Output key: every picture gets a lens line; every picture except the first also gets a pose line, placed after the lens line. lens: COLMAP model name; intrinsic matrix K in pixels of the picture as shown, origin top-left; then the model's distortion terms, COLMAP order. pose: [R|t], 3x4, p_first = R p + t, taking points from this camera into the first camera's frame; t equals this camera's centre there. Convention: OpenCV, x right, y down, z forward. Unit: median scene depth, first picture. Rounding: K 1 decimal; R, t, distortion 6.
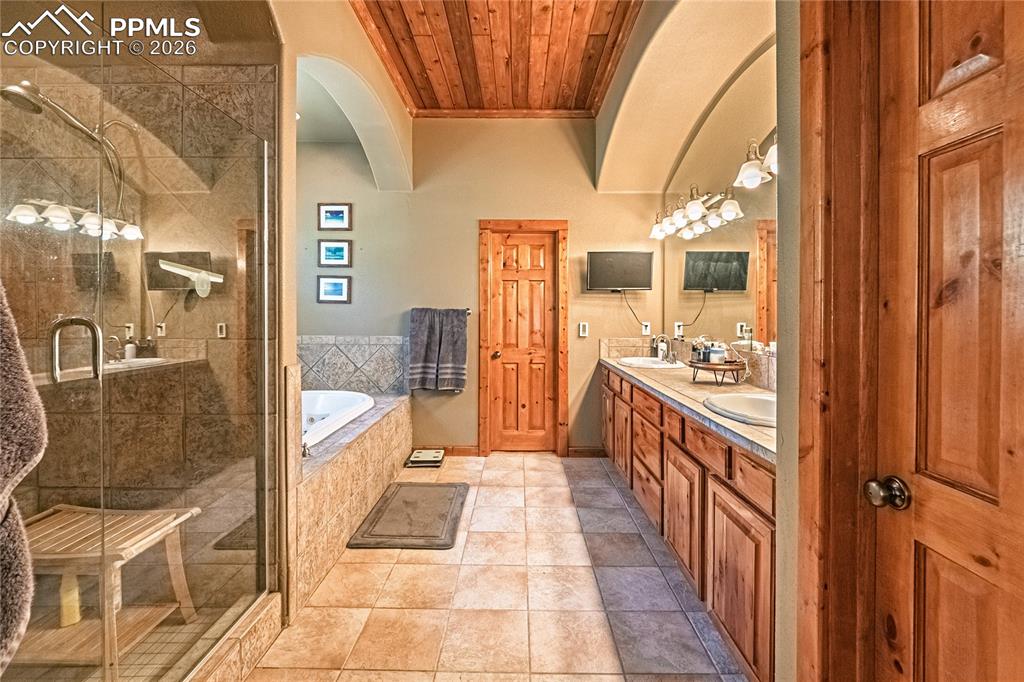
lens RADIAL K [[456.3, 0, 512.1], [0, 456.3, 317.4], [0, 0, 1]] dist [-0.000507, -0.000131]
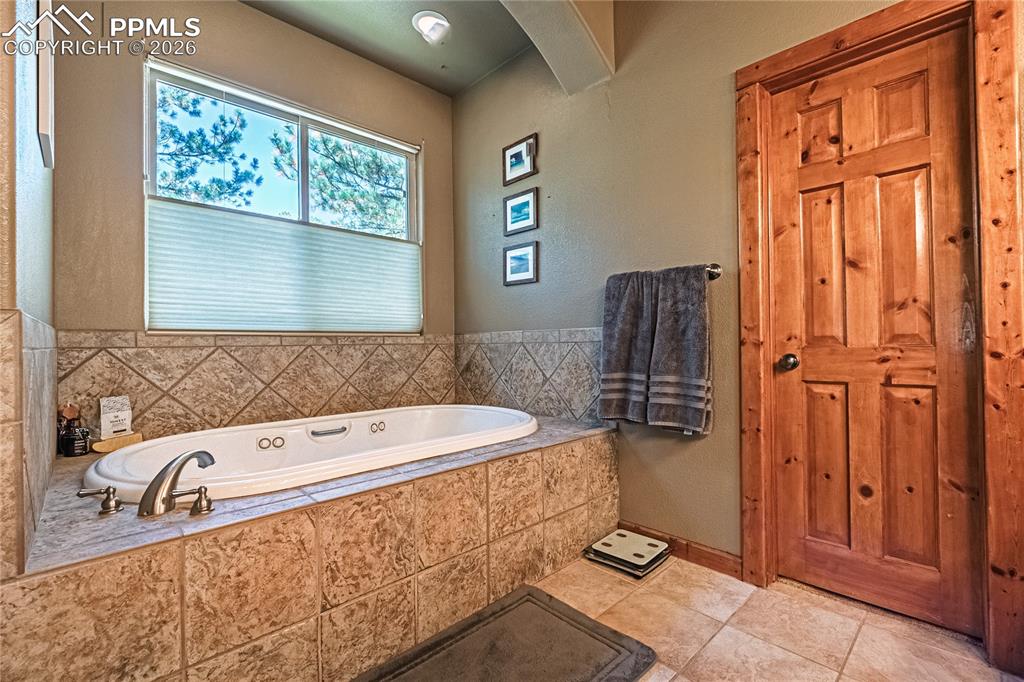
lens RADIAL K [[452.4, 0, 516.9], [0, 452.4, 342.1], [0, 0, 1]] dist [-0.001700, -0.000639]
pose [[0.703634, -0.017026, -0.710358, 0.095568], [0.007830, 0.999838, -0.016209, 0.069109], [0.710519, 0.005843, 0.703654, 0.511710]]
